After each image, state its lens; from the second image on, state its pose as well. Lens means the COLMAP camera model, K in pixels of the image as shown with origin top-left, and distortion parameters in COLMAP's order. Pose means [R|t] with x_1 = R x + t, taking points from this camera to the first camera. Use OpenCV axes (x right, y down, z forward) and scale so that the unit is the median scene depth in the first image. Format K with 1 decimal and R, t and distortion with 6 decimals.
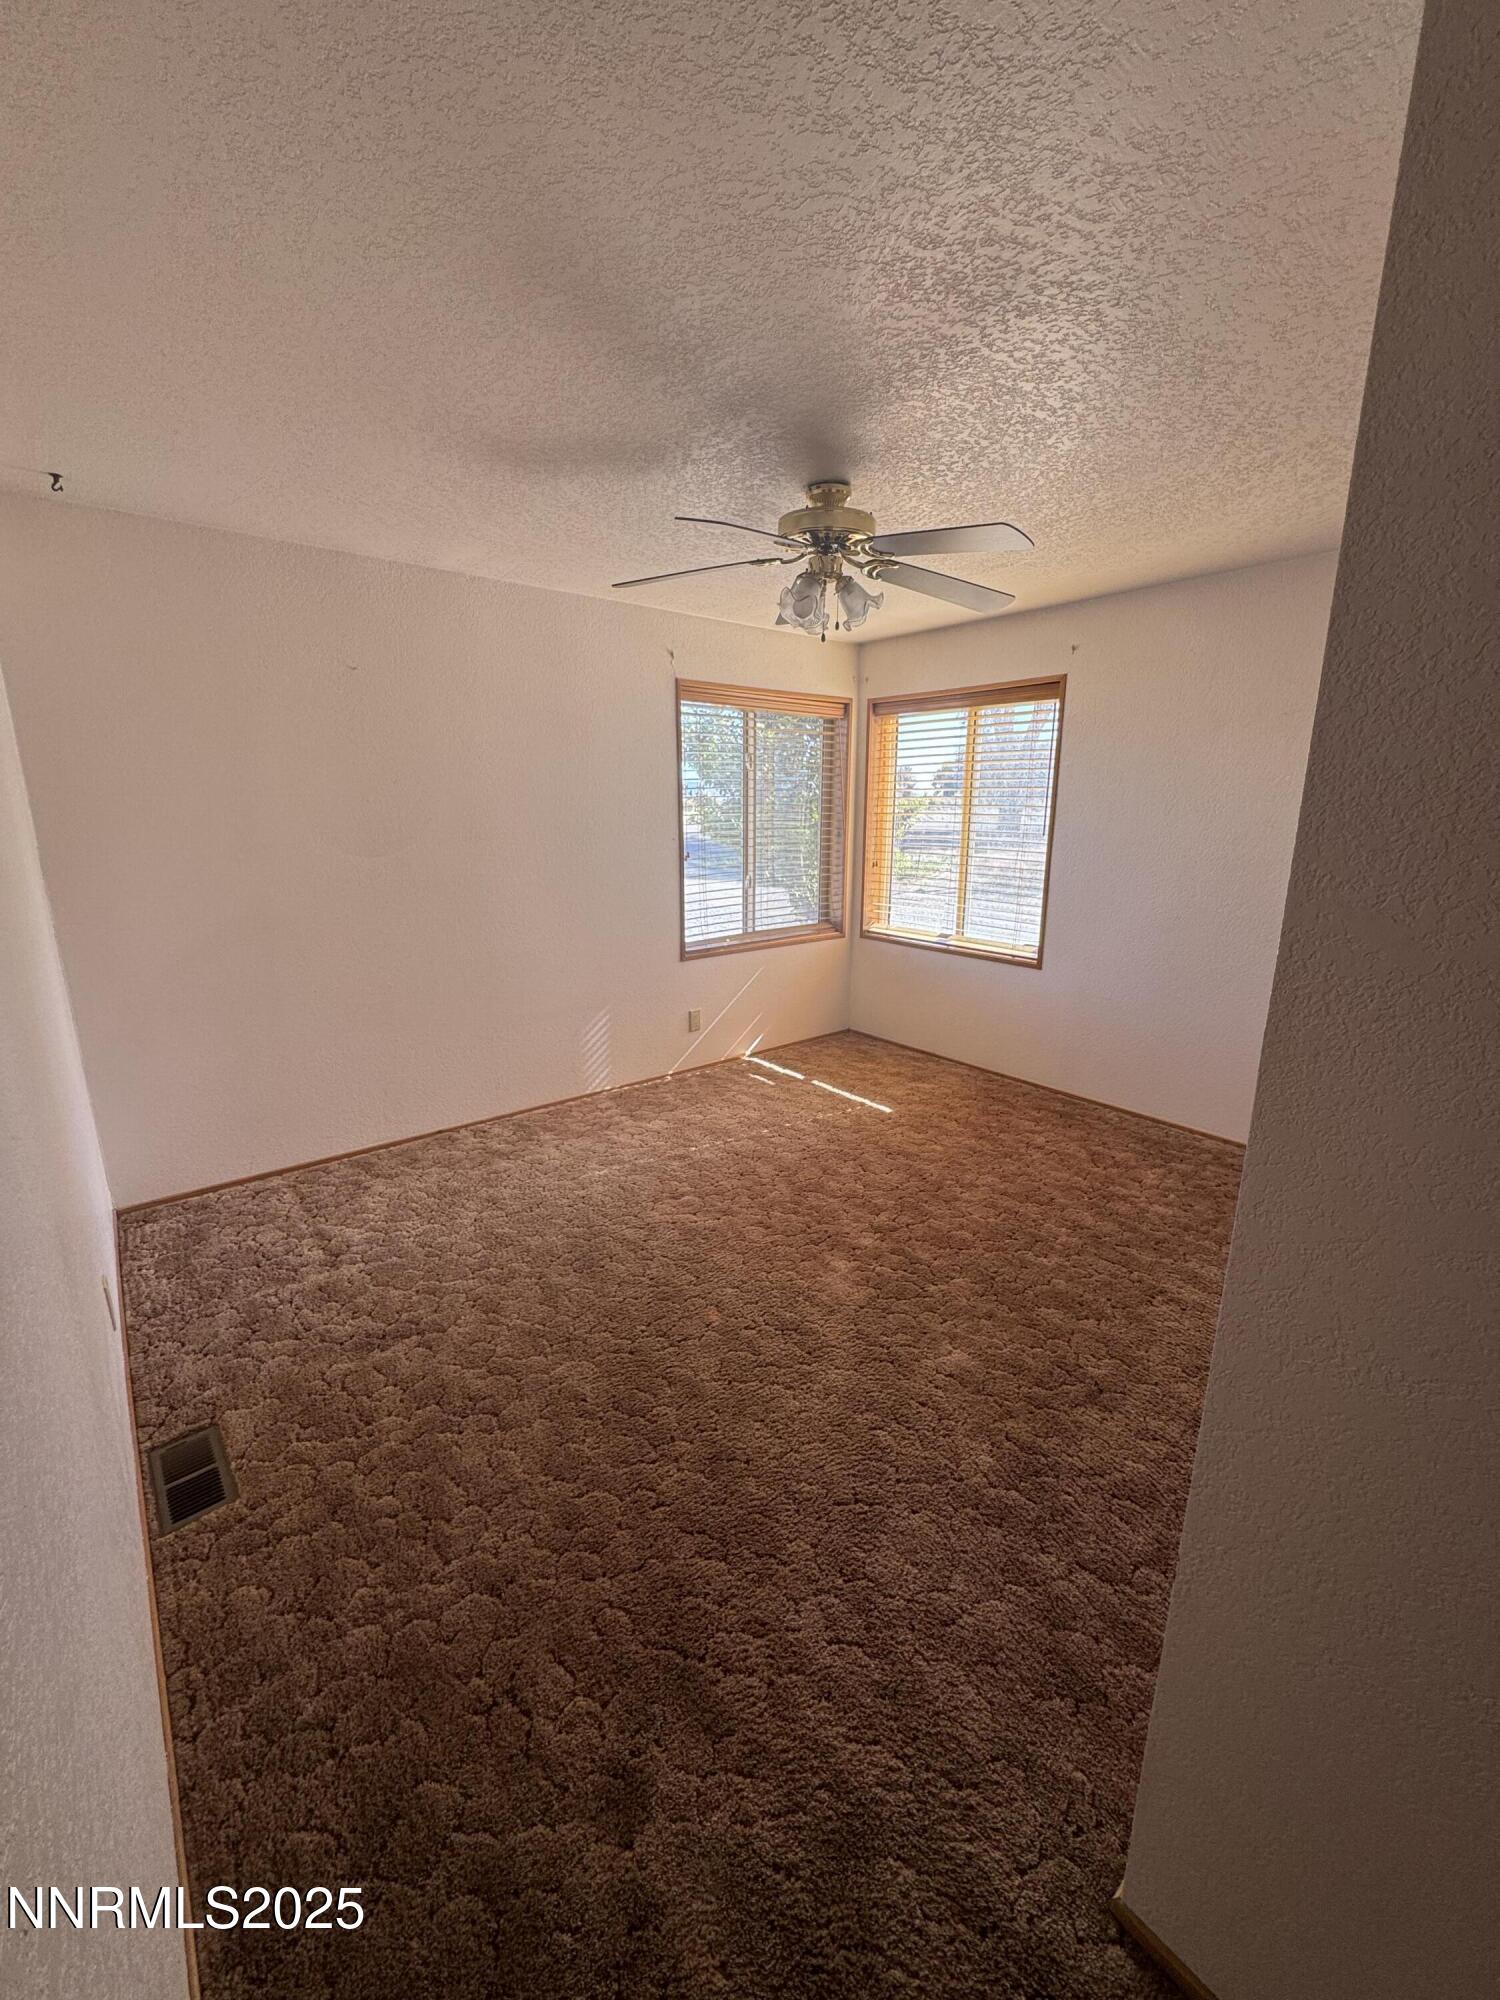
lens RADIAL K [[795.9, 0, 750.0], [0, 795.9, 1000.0], [0, 0, 1]] dist [-0.006355, 0.000138]
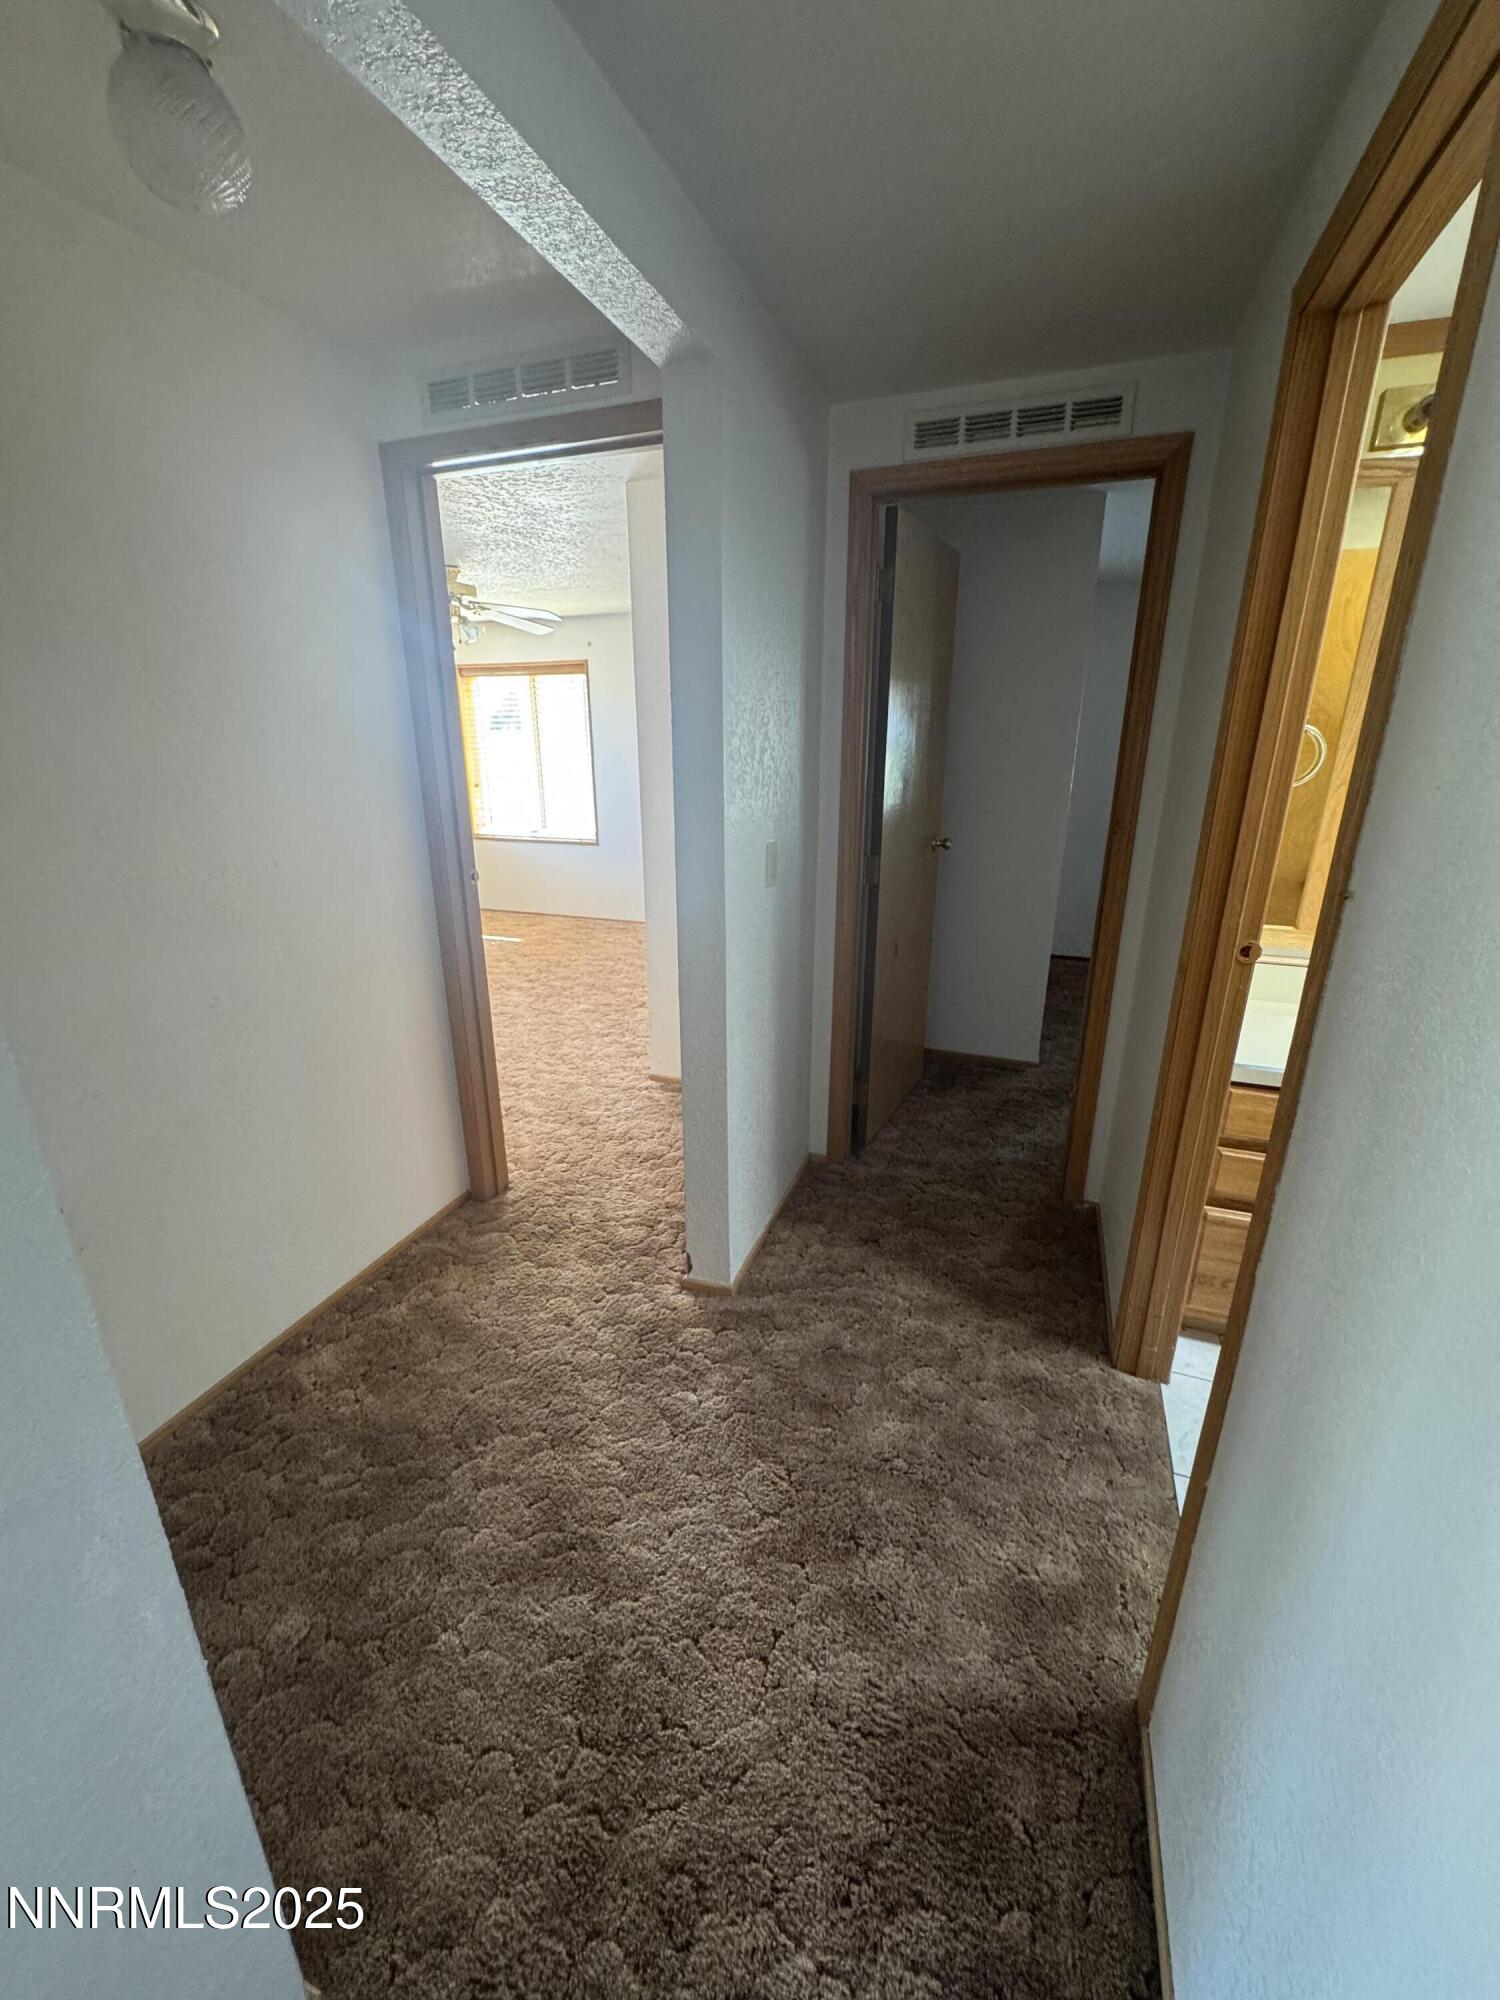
lens RADIAL K [[795.9, 0, 750.0], [0, 795.9, 1000.0], [0, 0, 1]] dist [-0.006355, 0.000138]
pose [[0.862423, -0.162287, 0.479468, -0.230464], [0.123187, 0.986024, 0.112165, 0.151332], [-0.490970, -0.037669, 0.870362, -0.672551]]
